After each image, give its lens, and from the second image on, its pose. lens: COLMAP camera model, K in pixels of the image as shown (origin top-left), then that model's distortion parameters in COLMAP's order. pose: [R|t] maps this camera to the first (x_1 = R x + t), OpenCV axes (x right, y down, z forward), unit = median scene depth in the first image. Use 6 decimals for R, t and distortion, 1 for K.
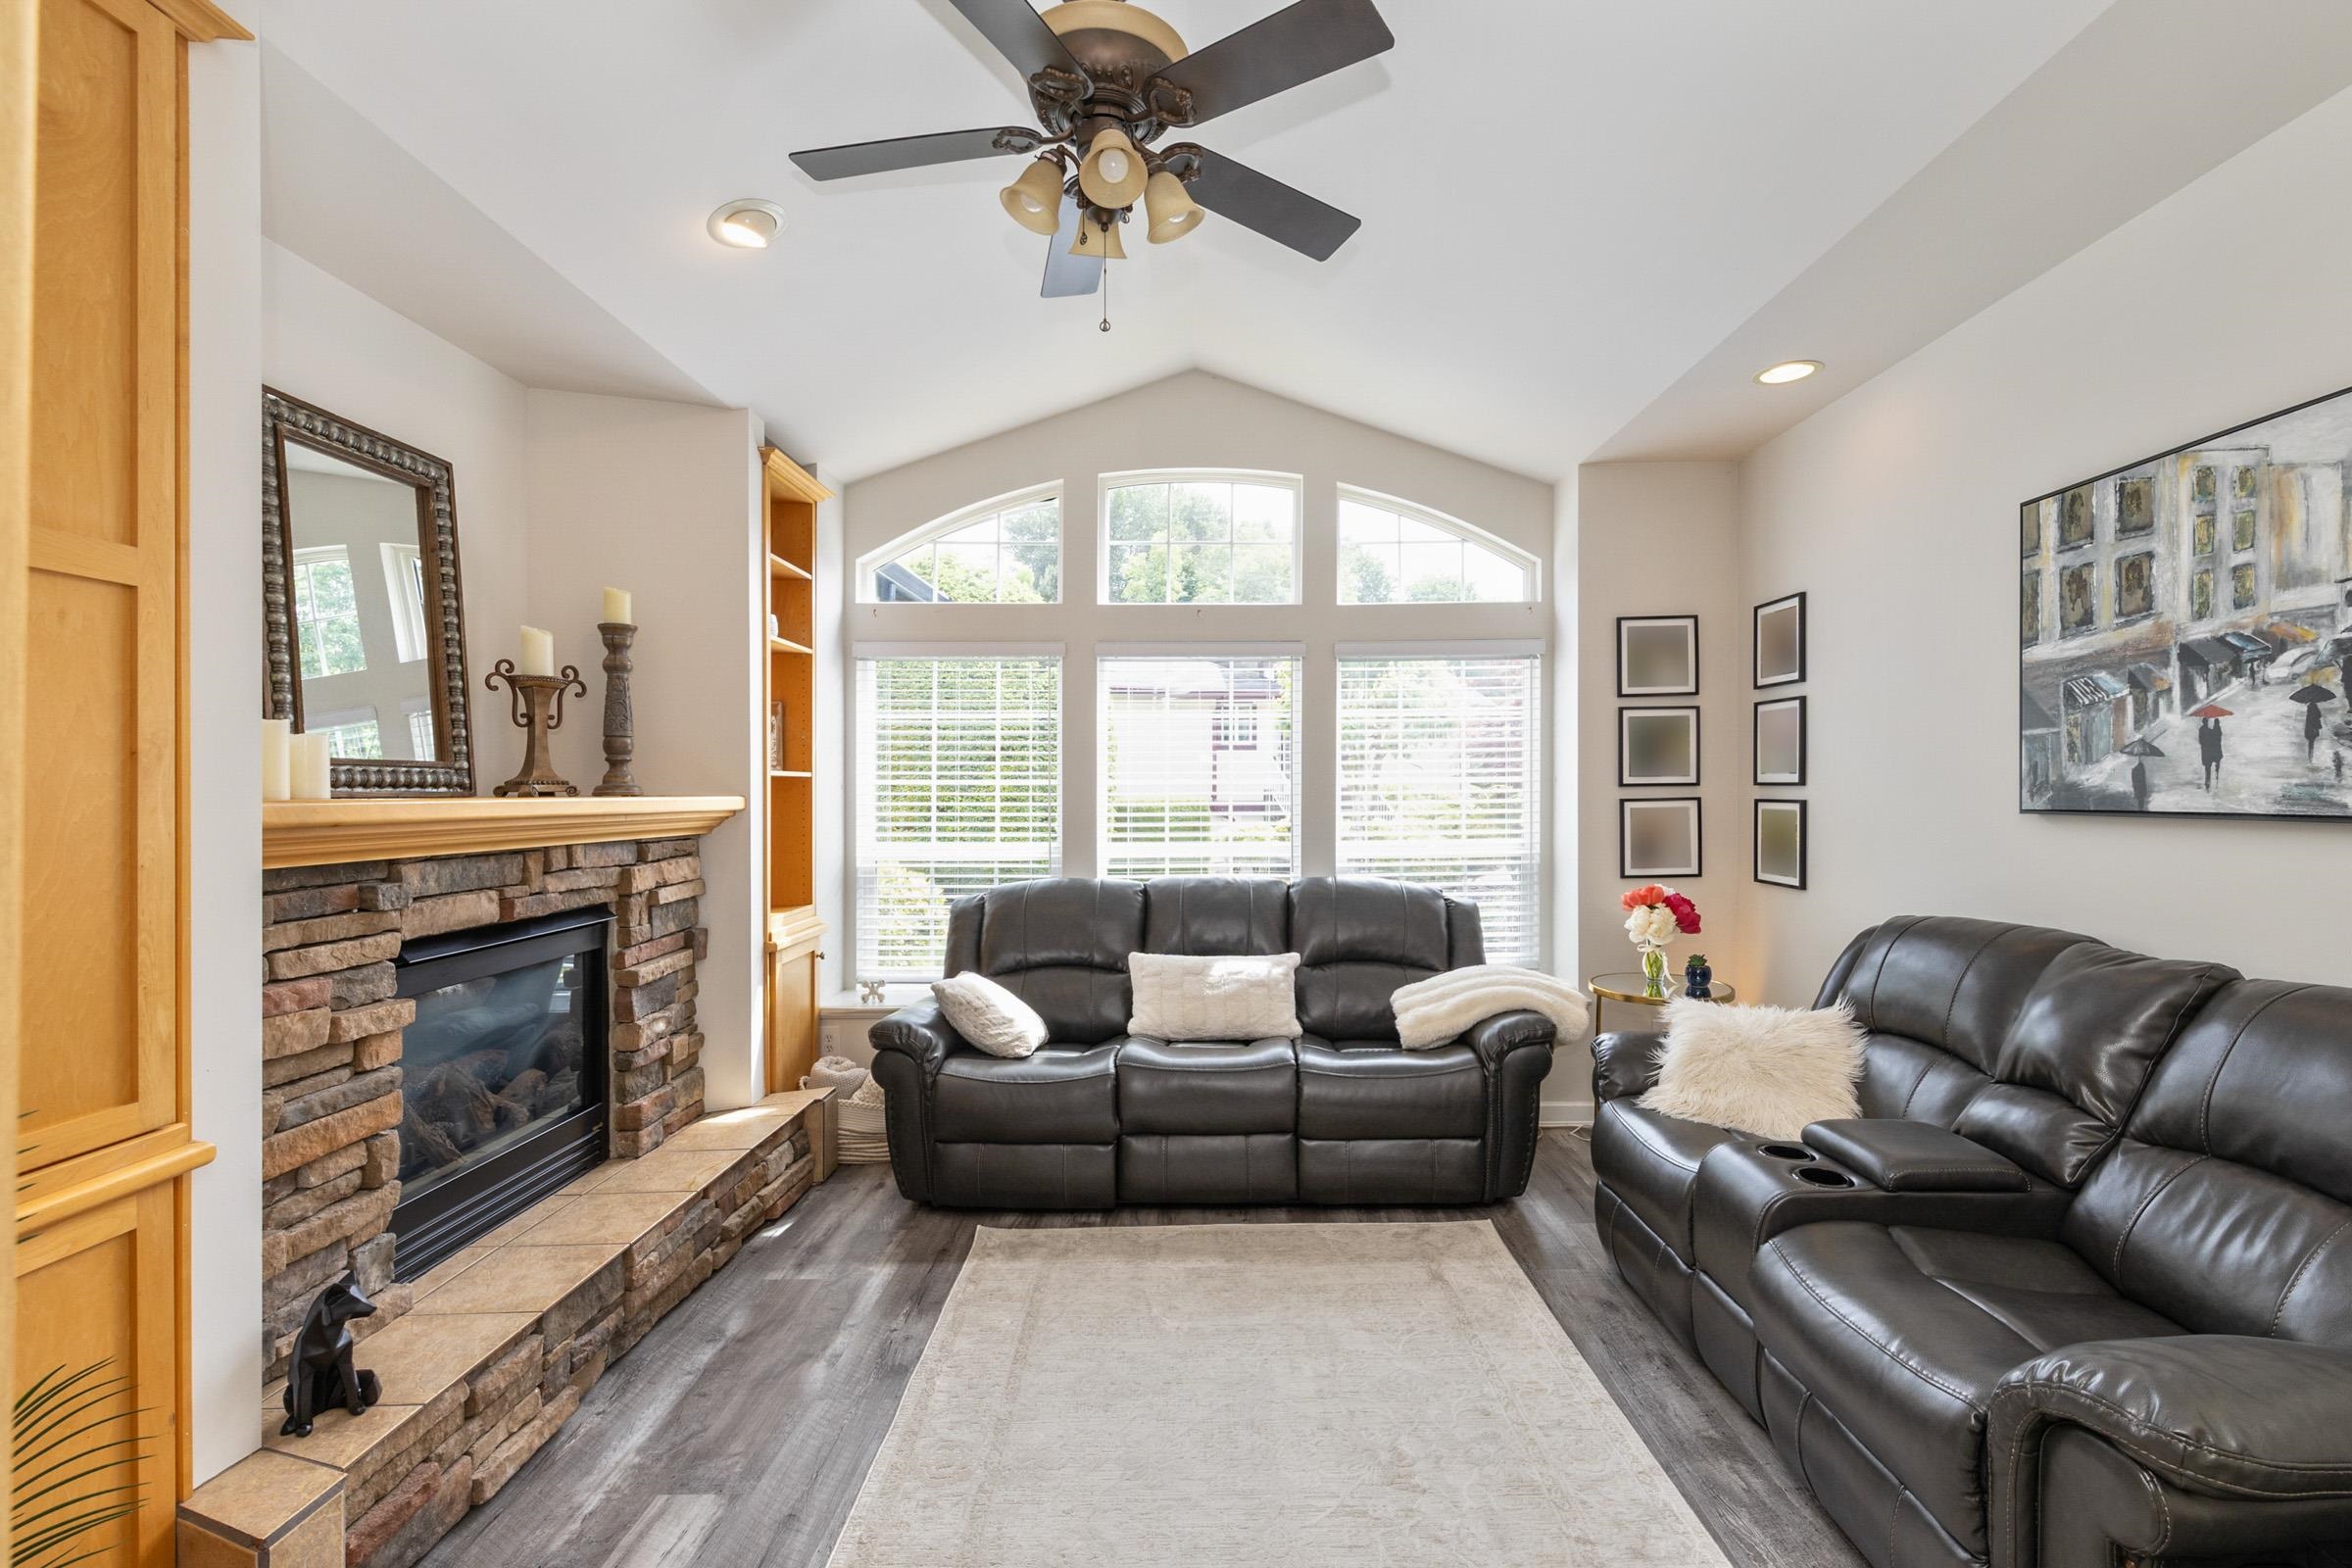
lens RADIAL K [[1039.4, 0, 1214.9], [0, 1039.4, 793.2], [0, 0, 1]] dist [-0.007388, 0.000742]
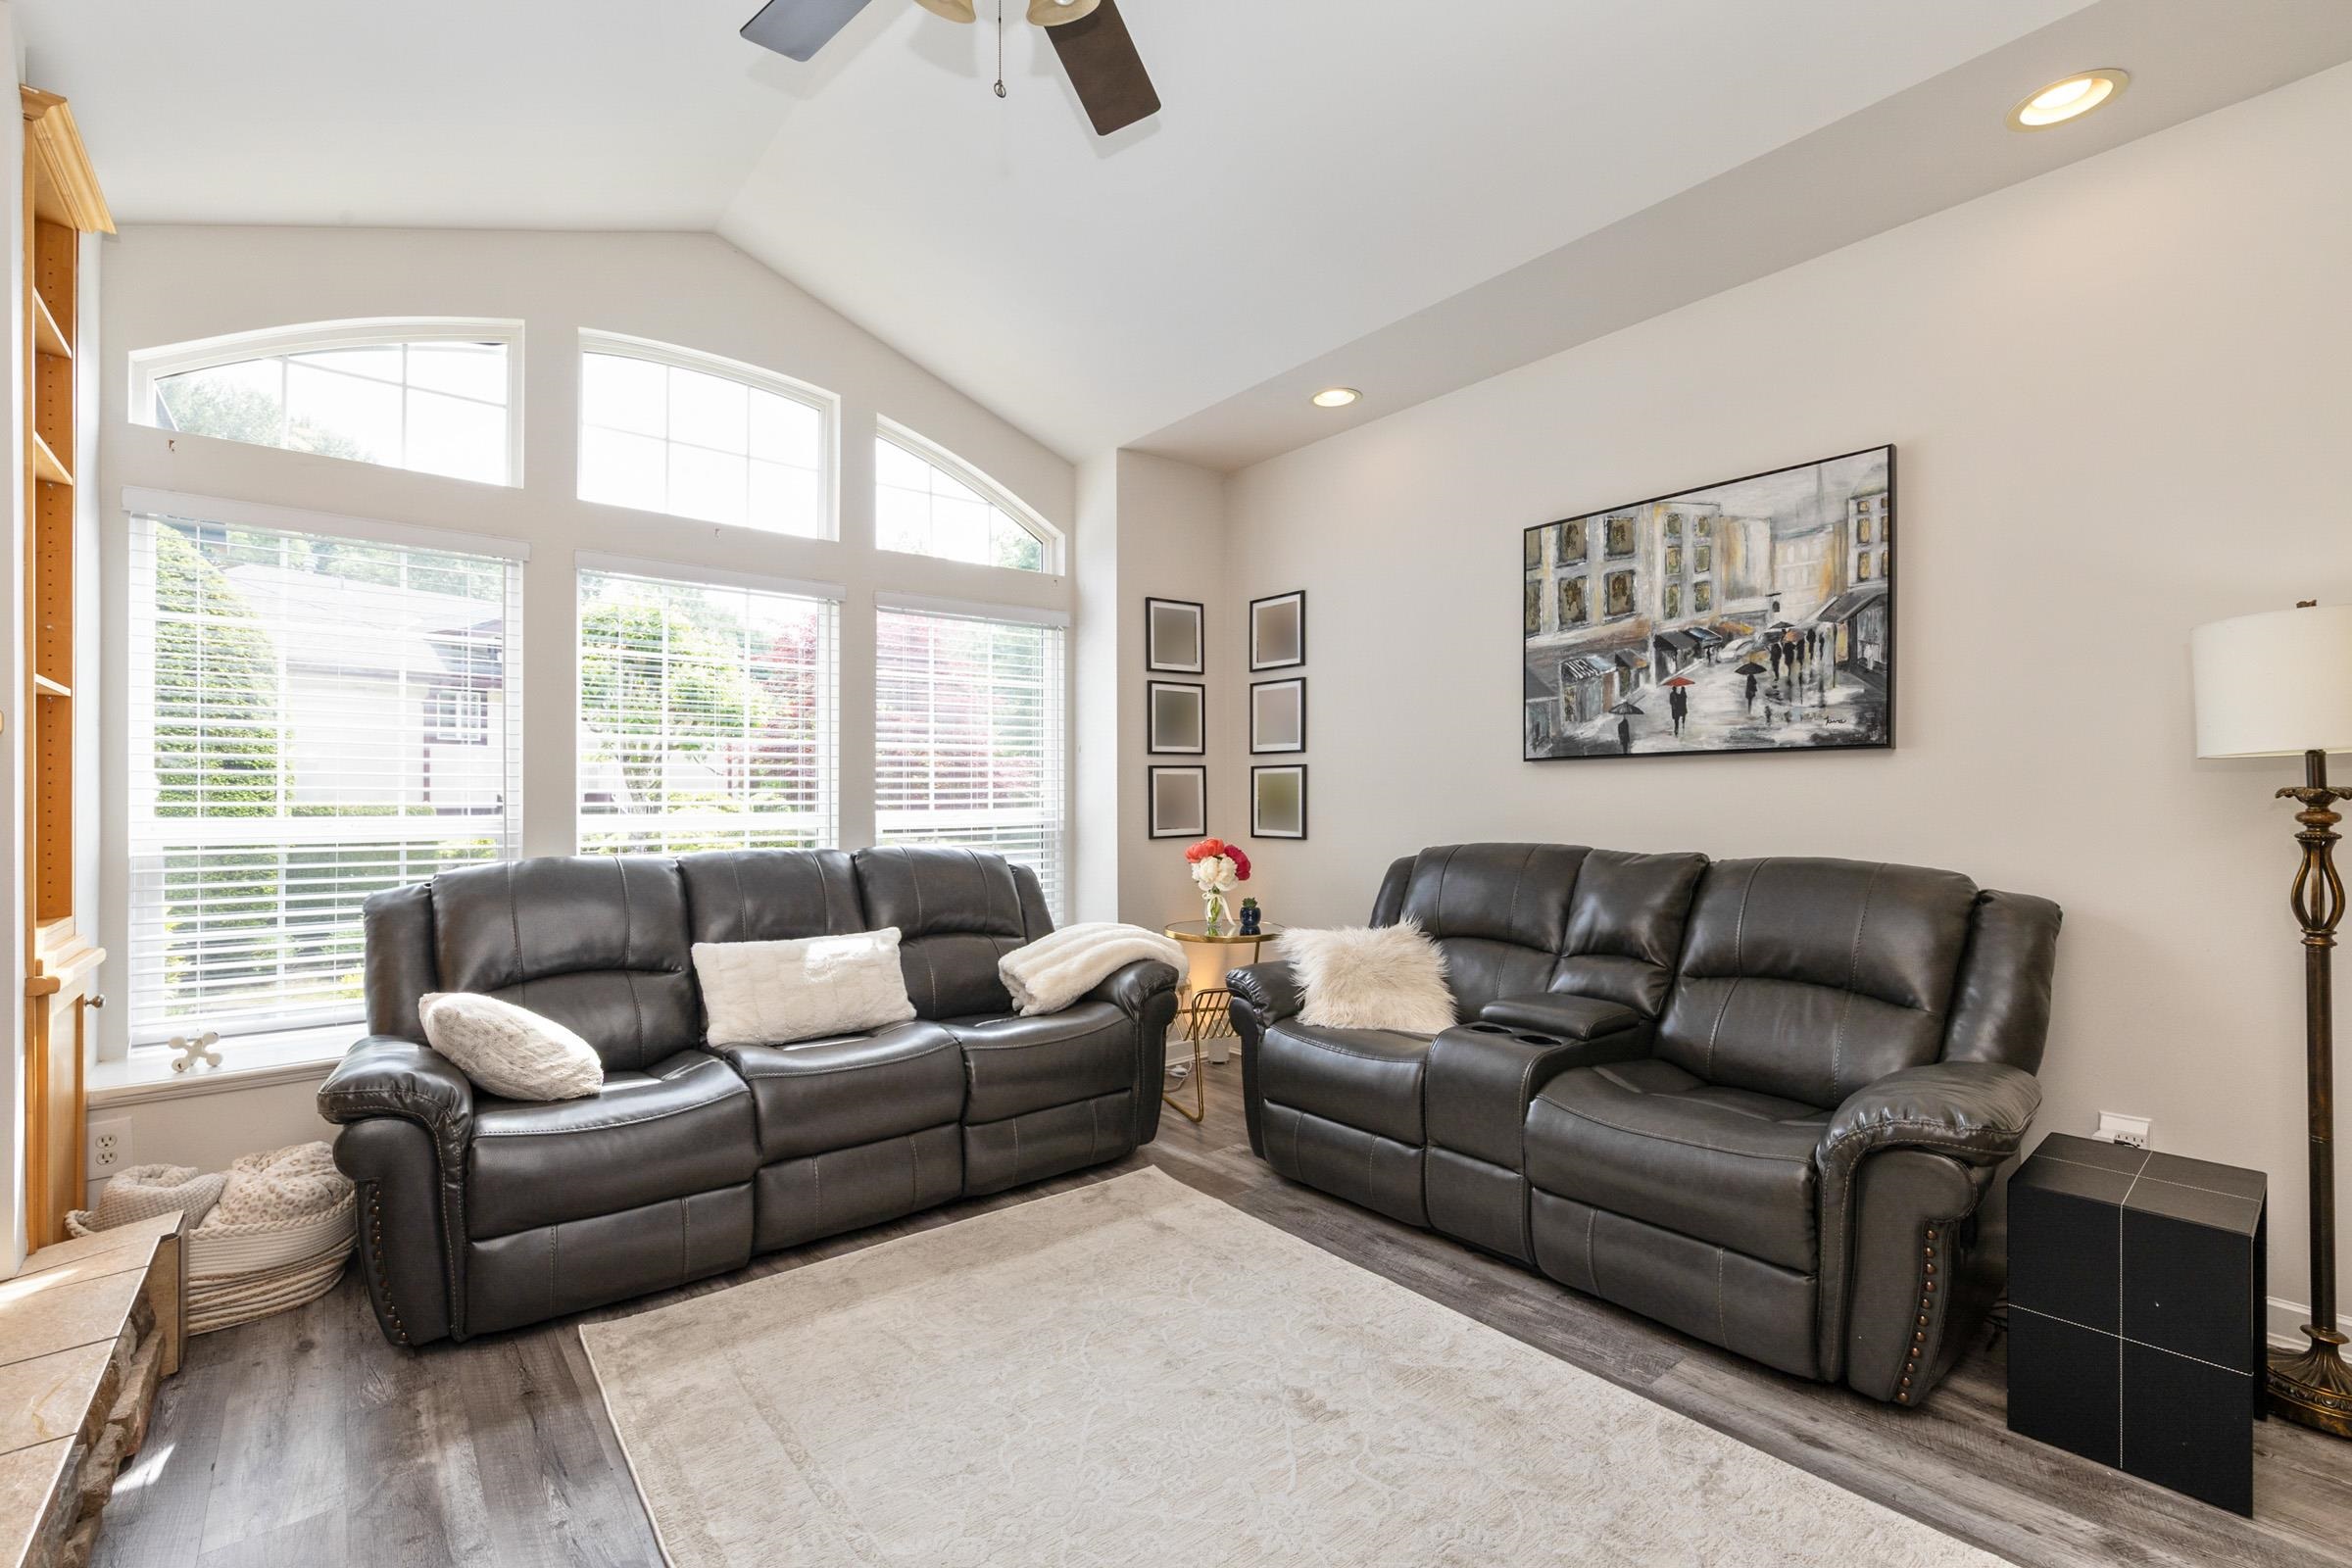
lens RADIAL K [[1007.1, 0, 1148.3], [0, 1007.1, 803.8], [0, 0, 1]] dist [-0.001105, -0.001425]
pose [[0.785449, -0.002222, 0.618922, -0.381820], [0.004784, 0.999985, -0.002480, 0.070619], [-0.618907, 0.004909, 0.785449, 0.265398]]
